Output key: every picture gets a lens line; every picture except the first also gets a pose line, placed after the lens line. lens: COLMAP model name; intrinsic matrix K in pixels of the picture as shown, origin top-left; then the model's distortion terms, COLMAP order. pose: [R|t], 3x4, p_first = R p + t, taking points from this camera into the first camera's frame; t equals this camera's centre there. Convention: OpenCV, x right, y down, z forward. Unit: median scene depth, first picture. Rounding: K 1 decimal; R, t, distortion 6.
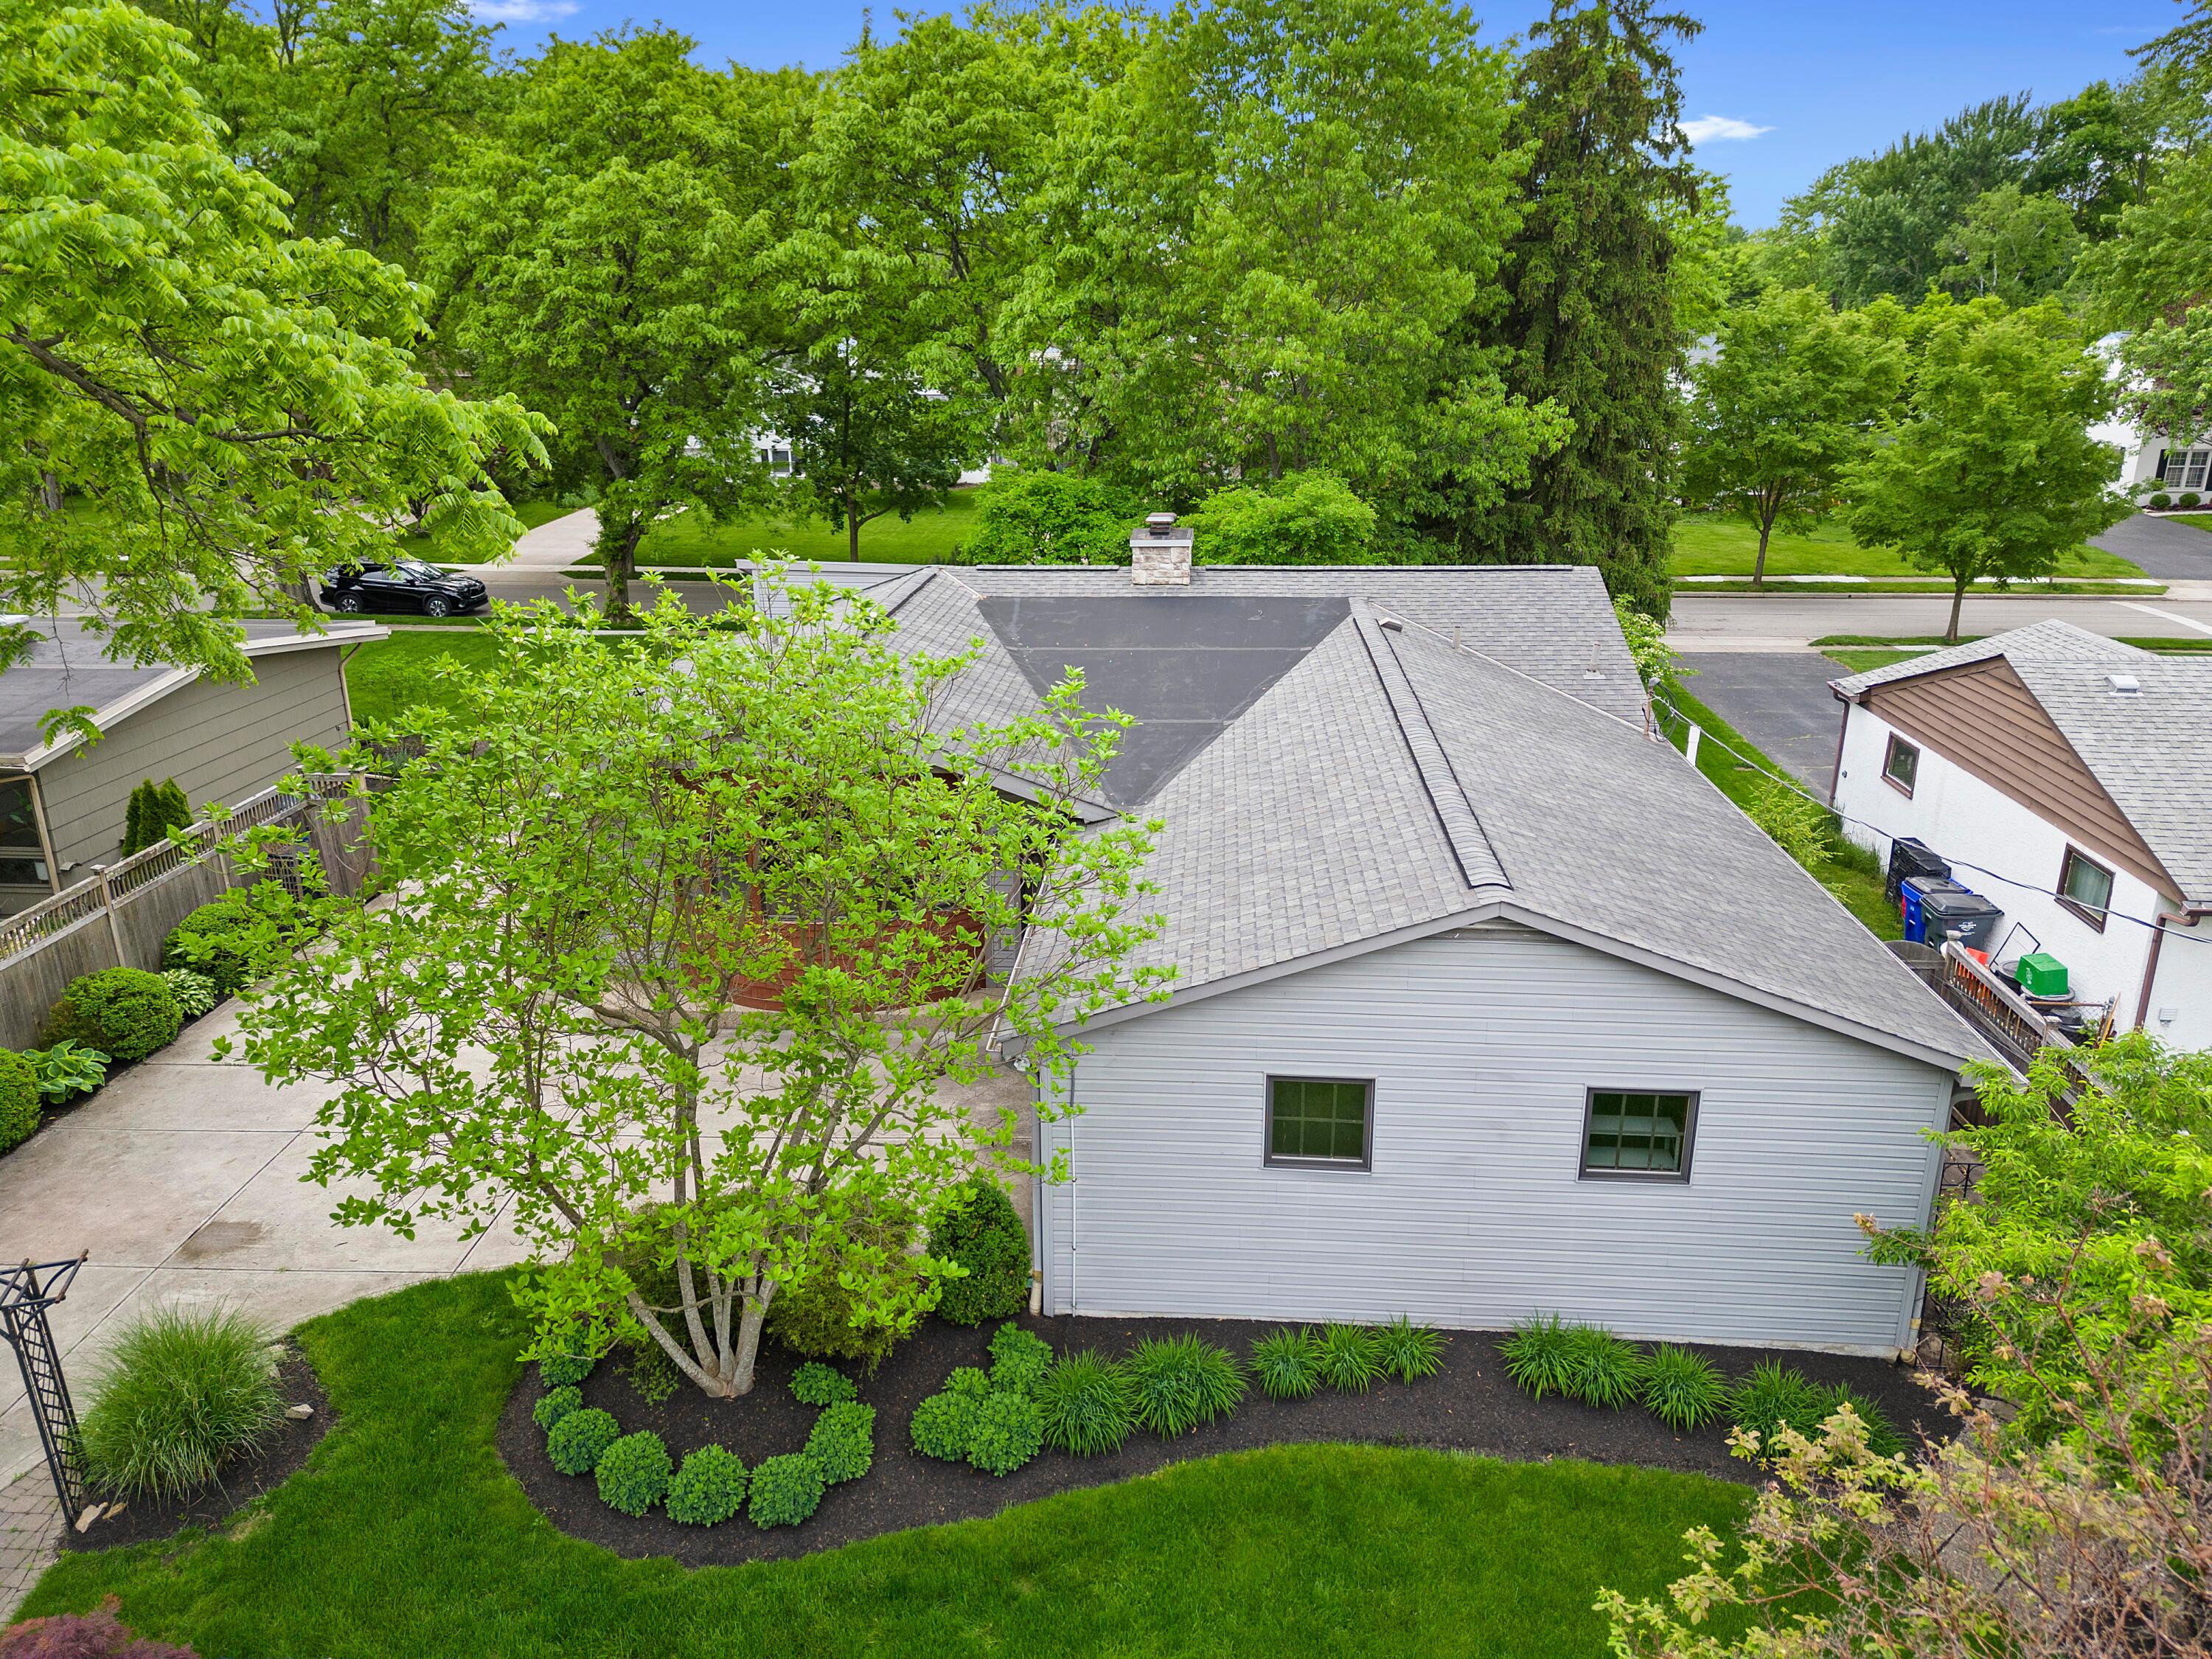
lens RADIAL K [[1559.5, 0, 1106.0], [0, 1559.5, 829.5], [0, 0, 1]] dist [0.057985, -0.052636]
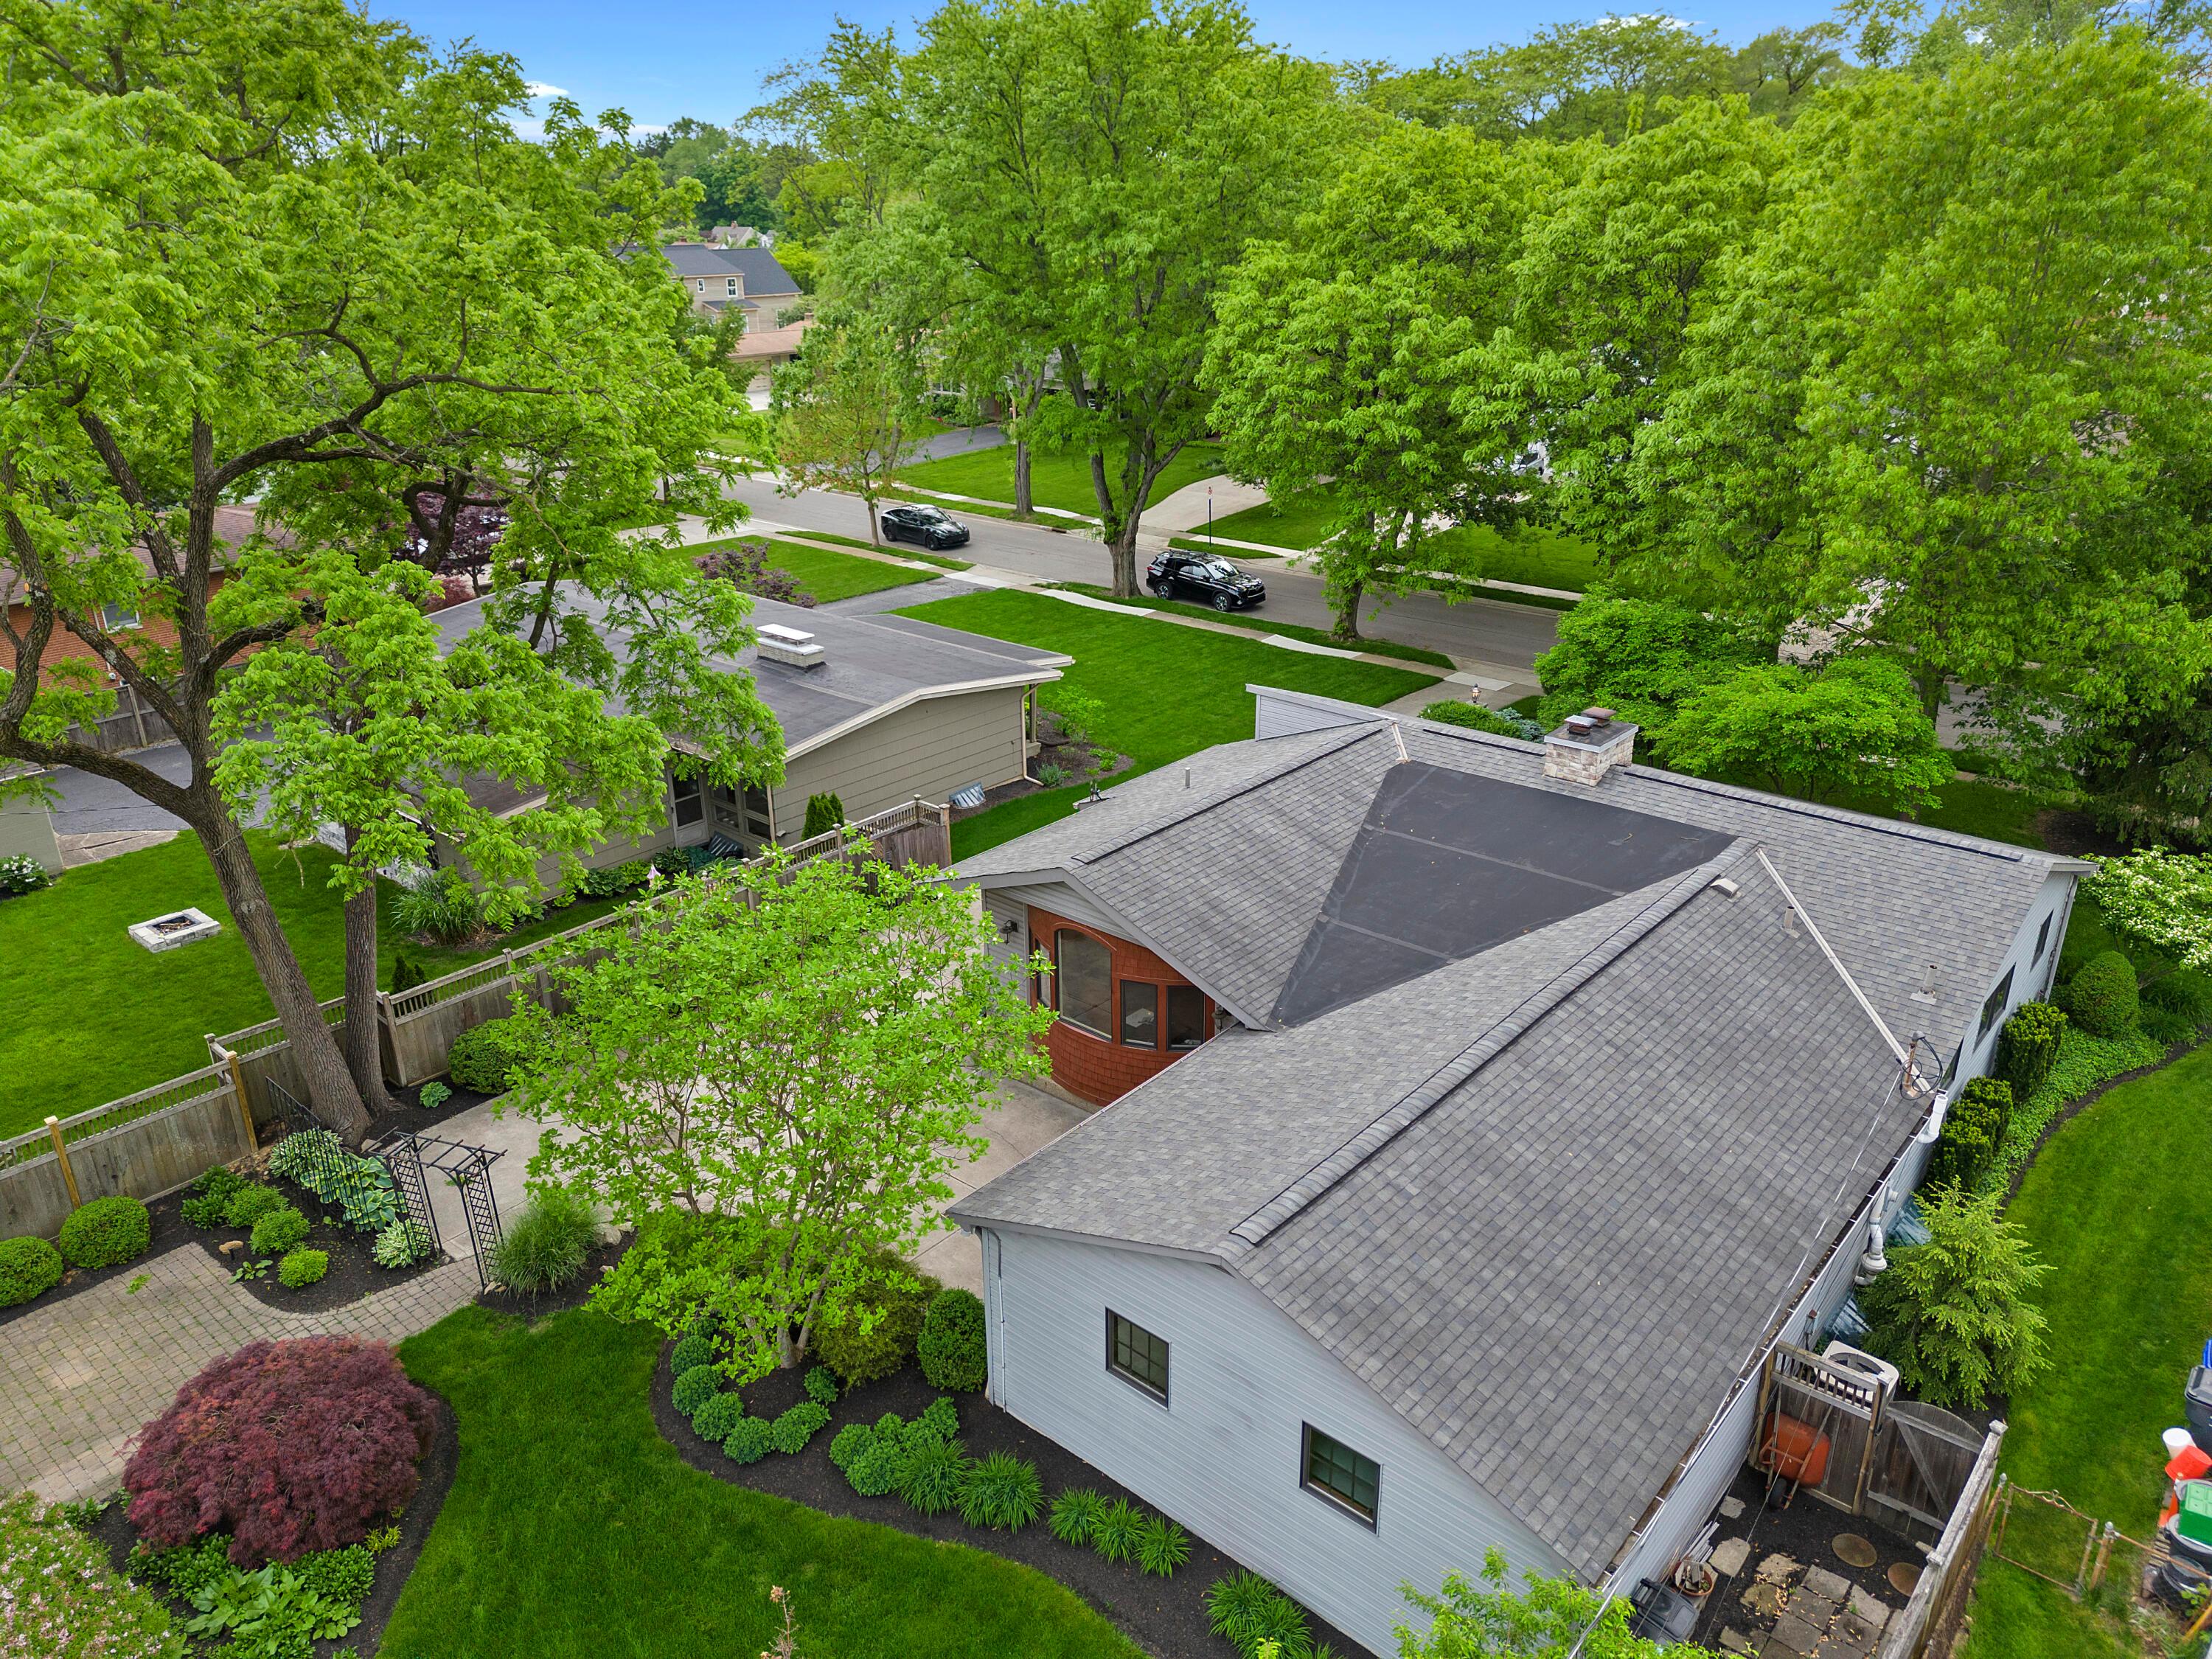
lens RADIAL K [[1568.8, 0, 1106.0], [0, 1568.8, 829.5], [0, 0, 1]] dist [0.007074, -0.002257]
pose [[0.797489, 0.219262, -0.562081, 0.388980], [-0.177093, 0.975659, 0.129332, -0.208135], [0.576757, -0.003601, 0.816908, -0.037290]]
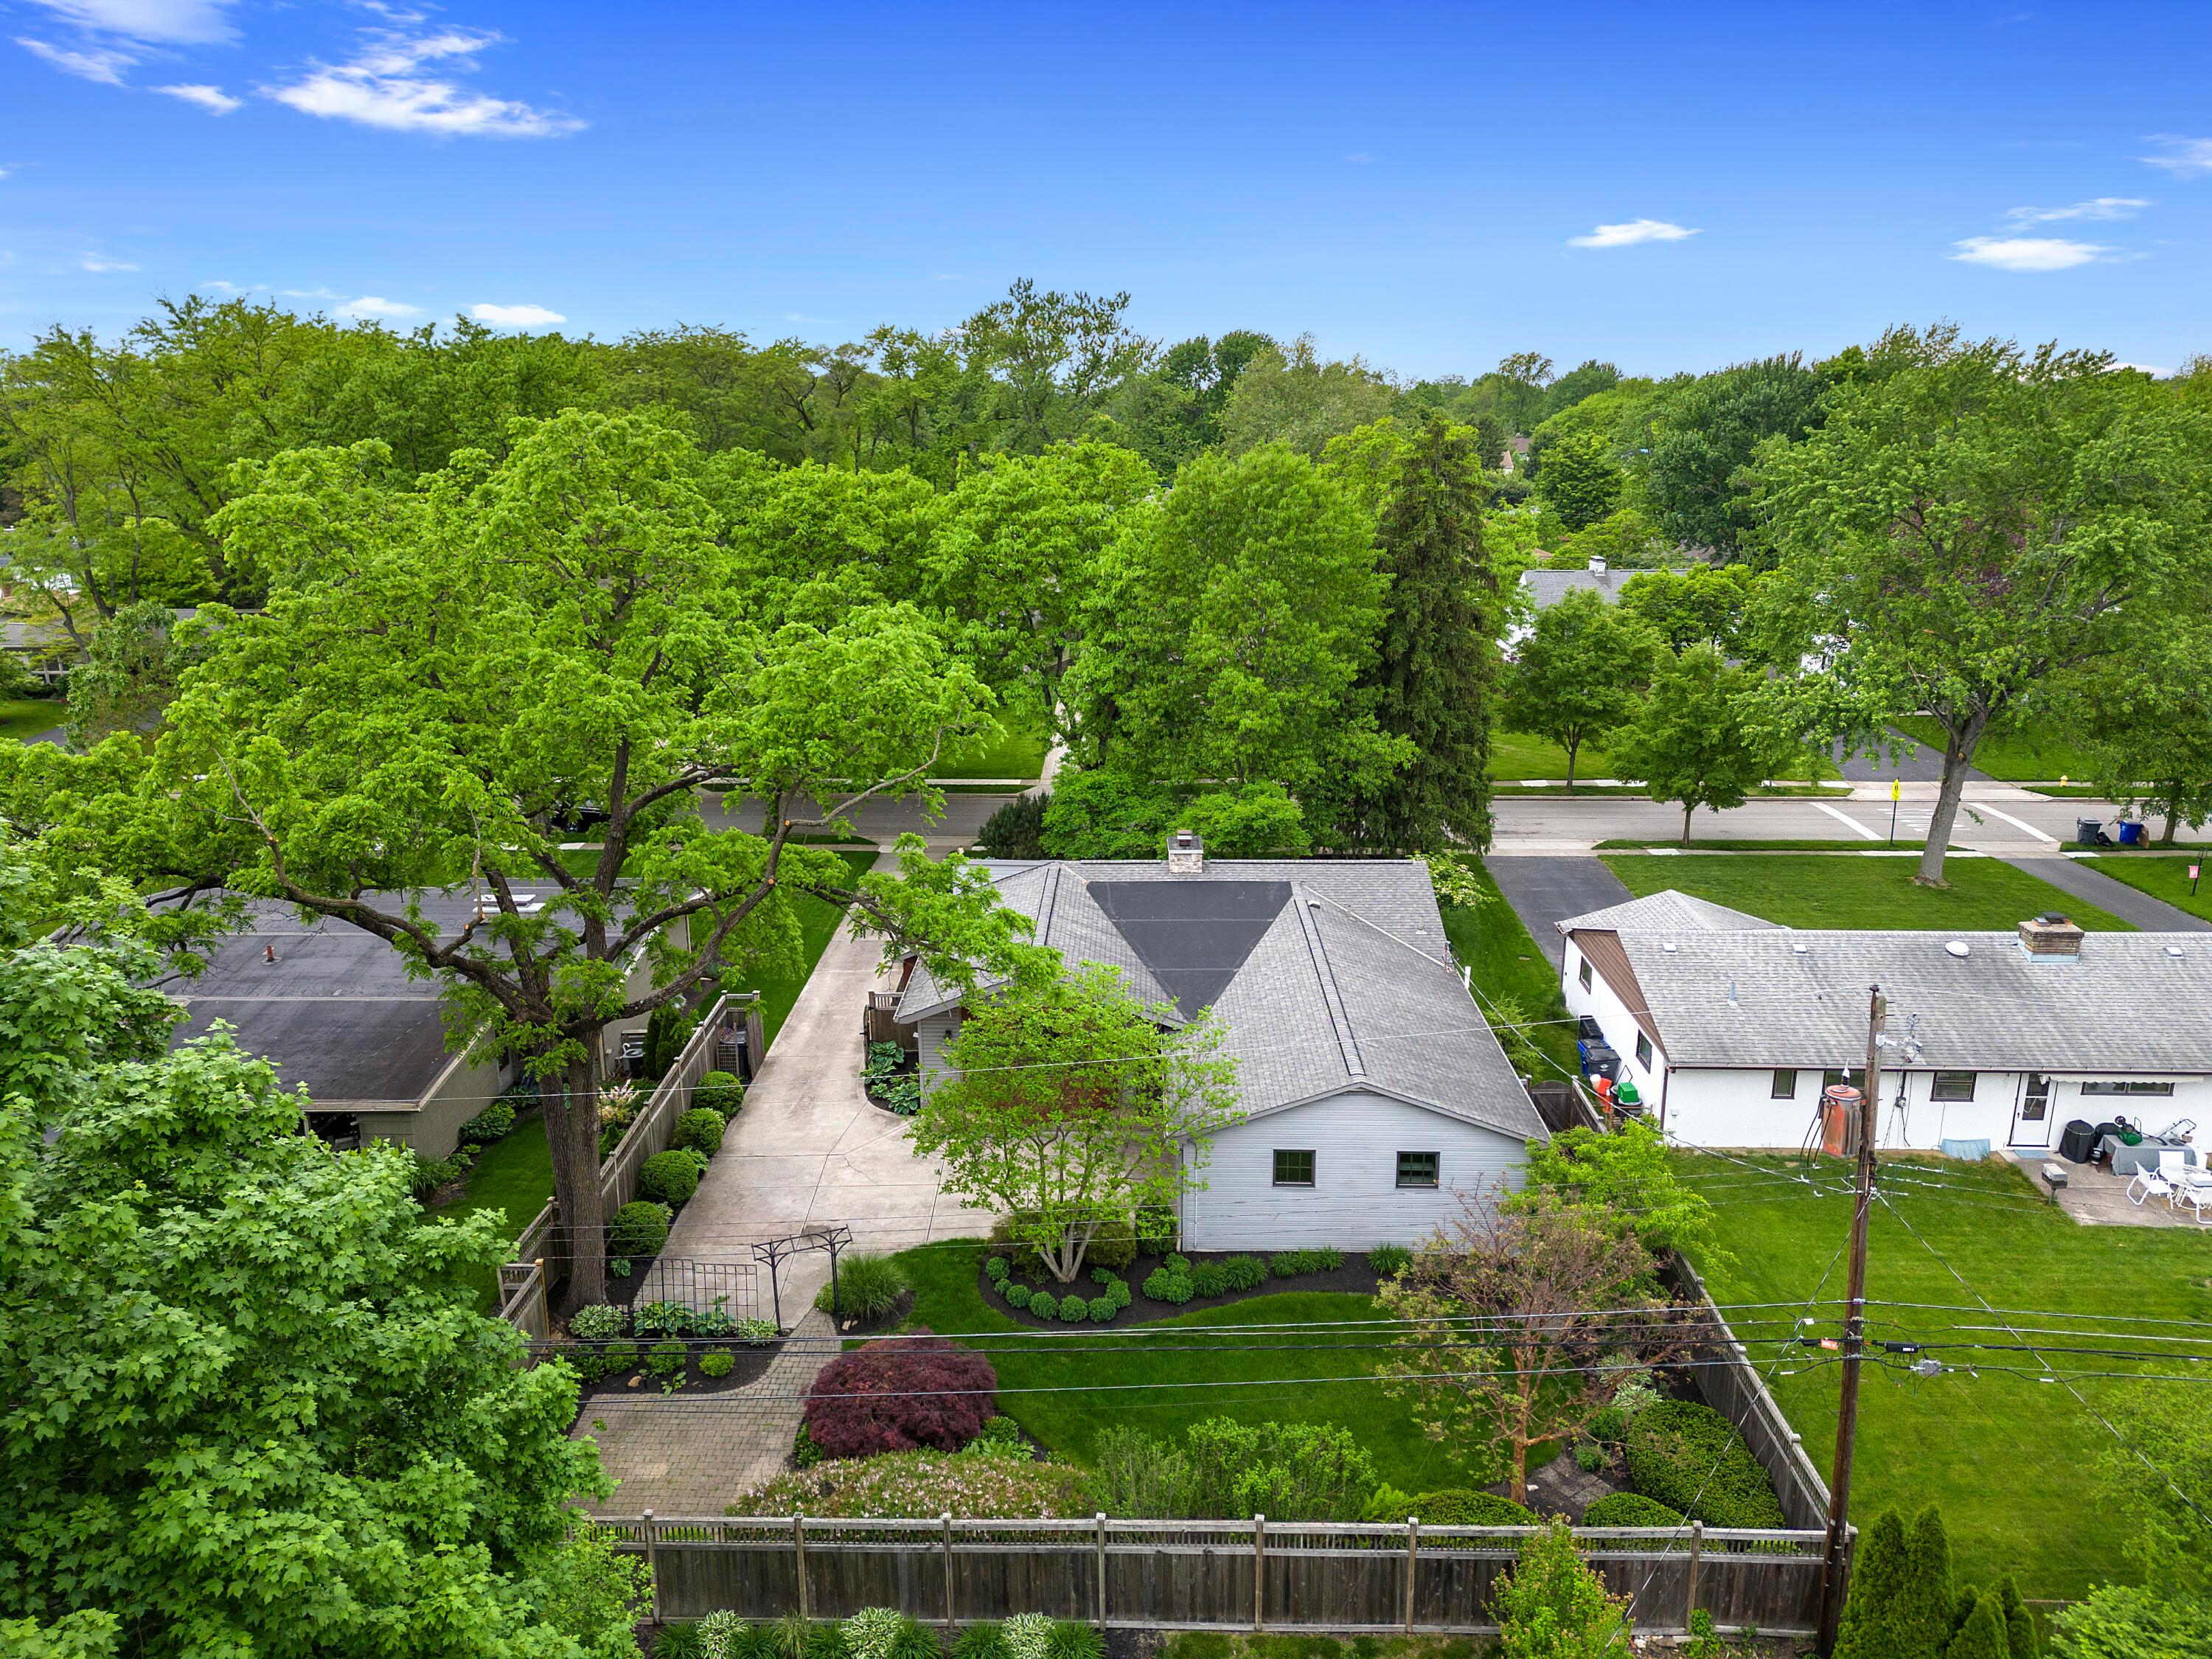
lens RADIAL K [[1562.4, 0, 1106.0], [0, 1562.4, 829.5], [0, 0, 1]] dist [0.076099, -0.074429]
pose [[0.998592, -0.013111, 0.051406, -0.150542], [0.015566, 0.998742, -0.047656, -0.126300], [-0.050716, 0.048389, 0.997540, -0.799689]]
